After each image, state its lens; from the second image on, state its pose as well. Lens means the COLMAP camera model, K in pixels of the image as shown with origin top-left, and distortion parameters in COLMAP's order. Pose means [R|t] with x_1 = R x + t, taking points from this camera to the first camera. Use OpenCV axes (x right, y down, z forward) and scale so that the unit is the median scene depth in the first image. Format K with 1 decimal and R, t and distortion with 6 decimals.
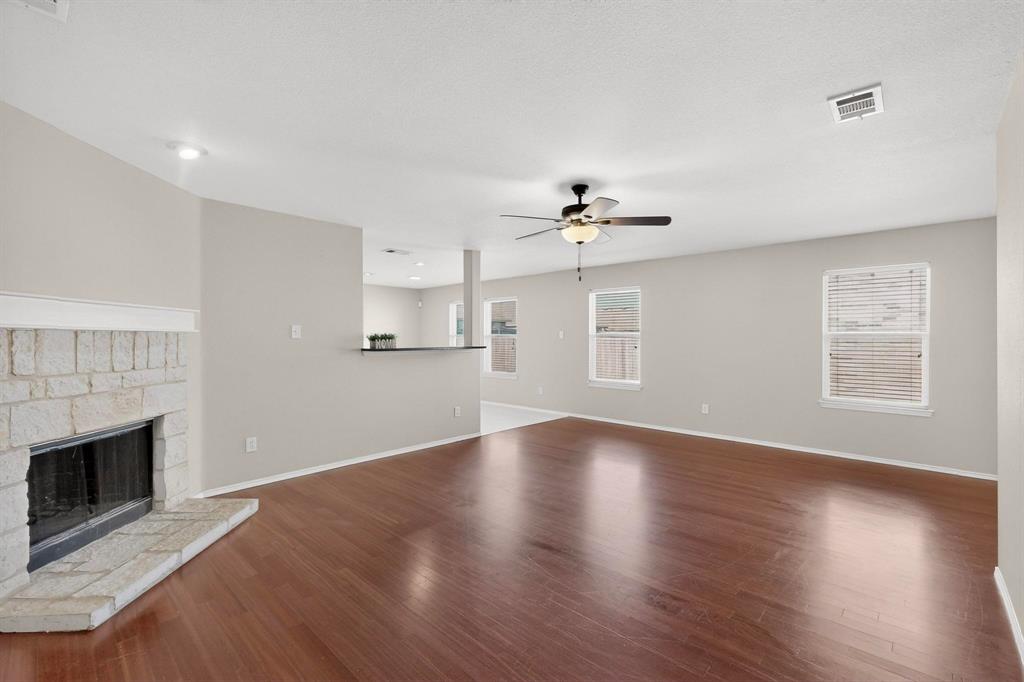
lens RADIAL K [[455.8, 0, 512.8], [0, 455.8, 337.1], [0, 0, 1]] dist [0.000027, -0.000310]
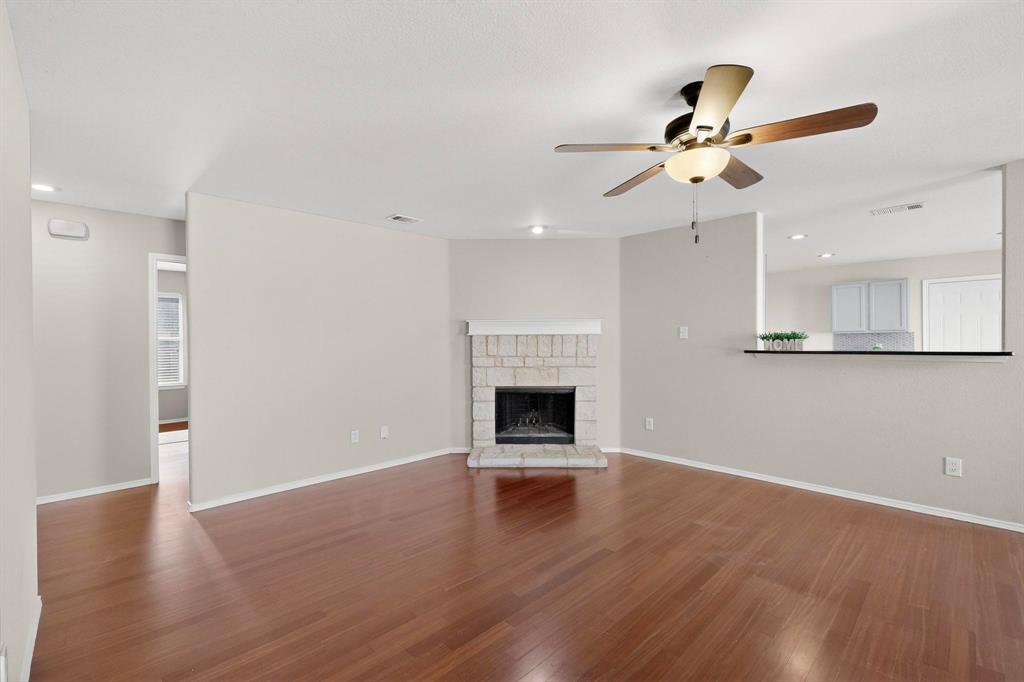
lens RADIAL K [[418.5, 0, 486.9], [0, 418.5, 340.0], [0, 0, 1]] dist [-0.003284, -0.000149]
pose [[-0.054172, 0.003110, -0.998527, 0.728254], [0.006474, 0.999975, 0.002763, 0.001312], [0.998511, -0.006314, -0.054191, 0.769251]]
